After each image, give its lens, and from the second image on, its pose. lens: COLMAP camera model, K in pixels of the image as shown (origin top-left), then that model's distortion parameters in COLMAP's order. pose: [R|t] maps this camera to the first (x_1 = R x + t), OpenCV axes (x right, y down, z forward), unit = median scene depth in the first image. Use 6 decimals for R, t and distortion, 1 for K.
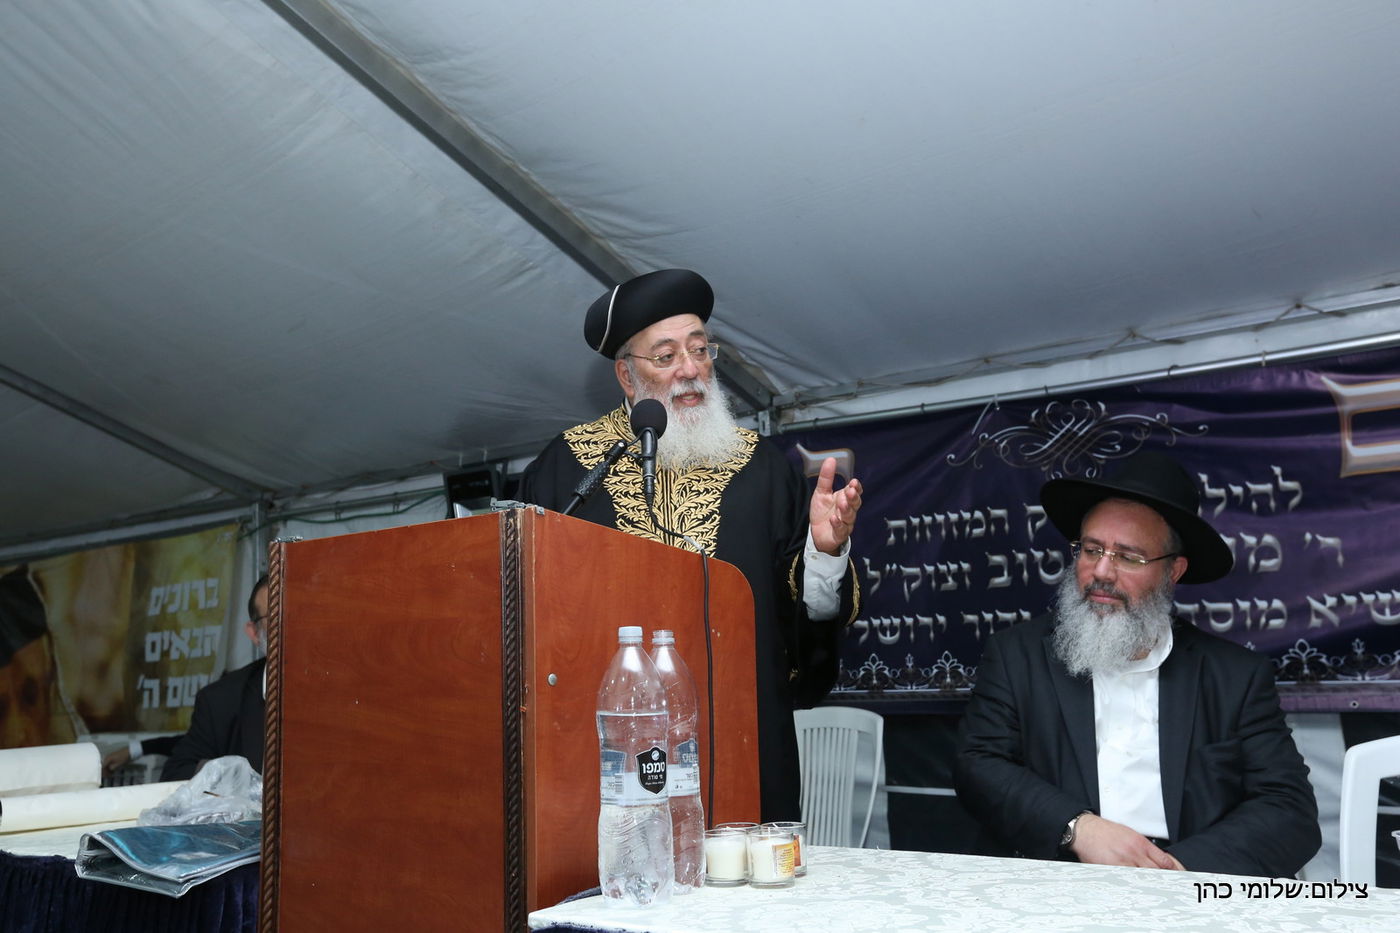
lens RADIAL K [[1247.7, 0, 723.1], [0, 1247.7, 494.0], [0, 0, 1]] dist [0.024856, 0.009771]
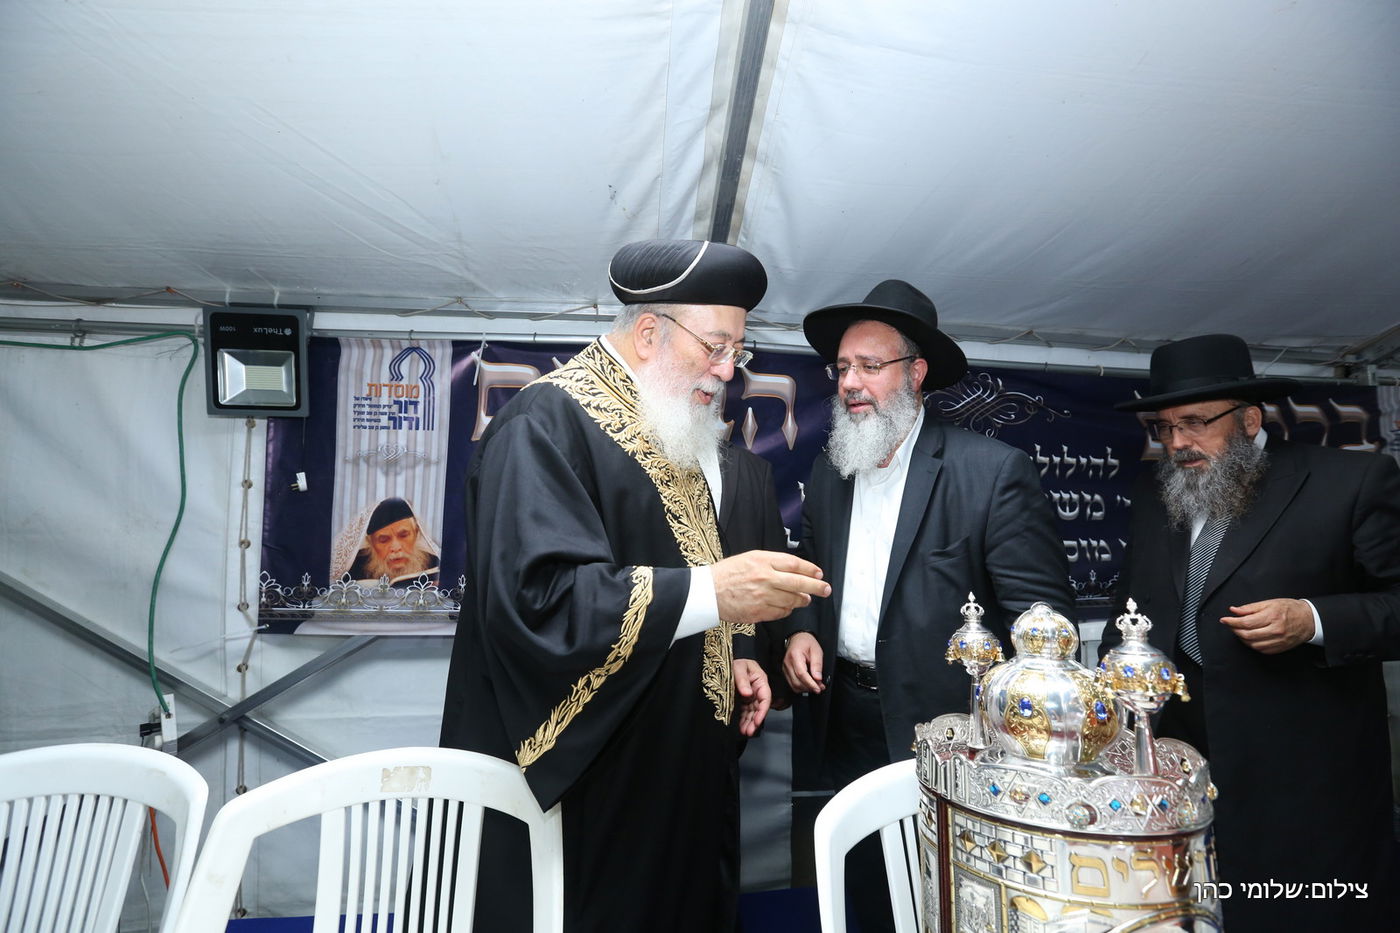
lens RADIAL K [[640.8, 0, 662.0], [0, 640.8, 473.2], [0, 0, 1]] dist [-0.053107, 0.025741]
pose [[0.719770, 0.088489, 0.688550, -0.351973], [-0.124581, 0.992206, 0.002716, 0.058278], [-0.682943, -0.087735, 0.725184, 0.701449]]
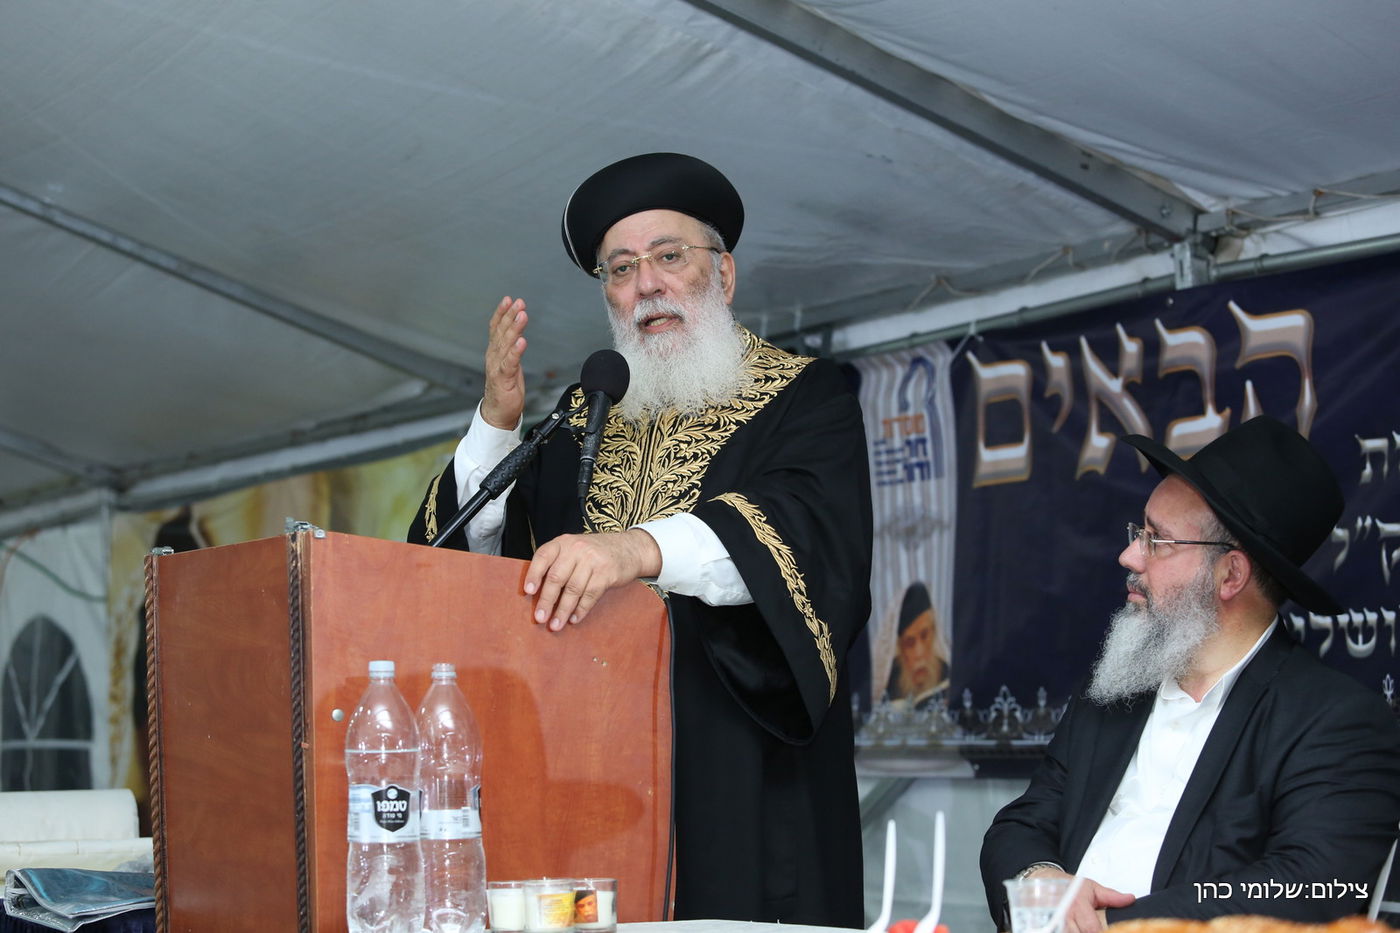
lens RADIAL K [[3108.2, 0, 700.0], [0, 3108.2, 488.0], [0, 0, 1]] dist [-0.302328, 0.082743]
pose [[0.919253, -0.015783, -0.393350, 0.404443], [0.043790, 0.997095, 0.062327, -0.056315], [0.391224, -0.074519, 0.917274, -0.387090]]
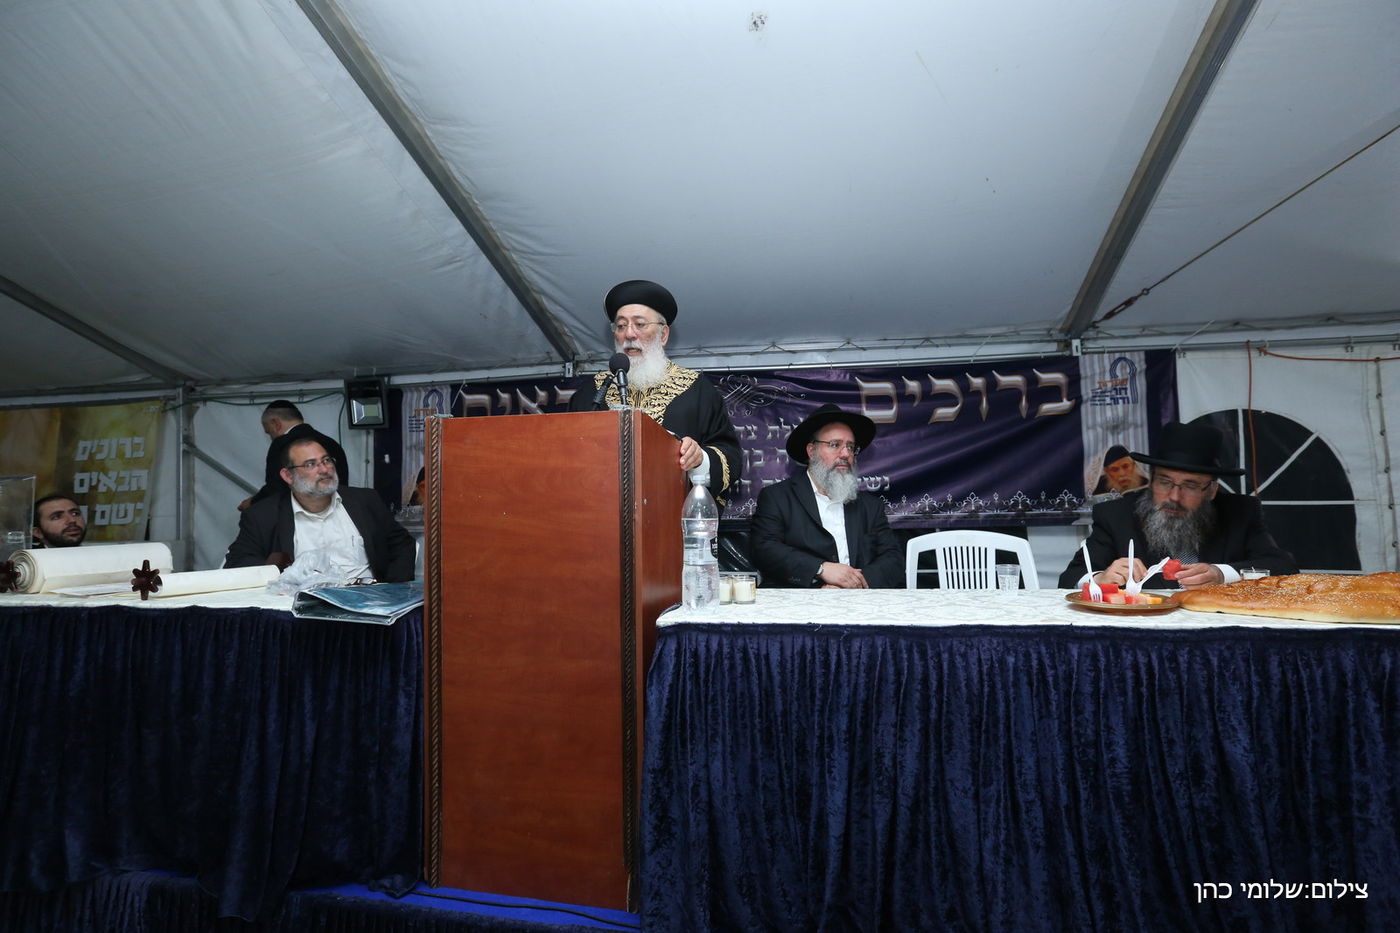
lens RADIAL K [[681.7, 0, 755.2], [0, 681.7, 486.3], [0, 0, 1]] dist [-0.020353, 0.001632]
pose [[0.901199, 0.034648, 0.432019, -0.151947], [-0.077052, 0.993729, 0.081034, 0.009953], [-0.426502, -0.106316, 0.898217, 0.000806]]
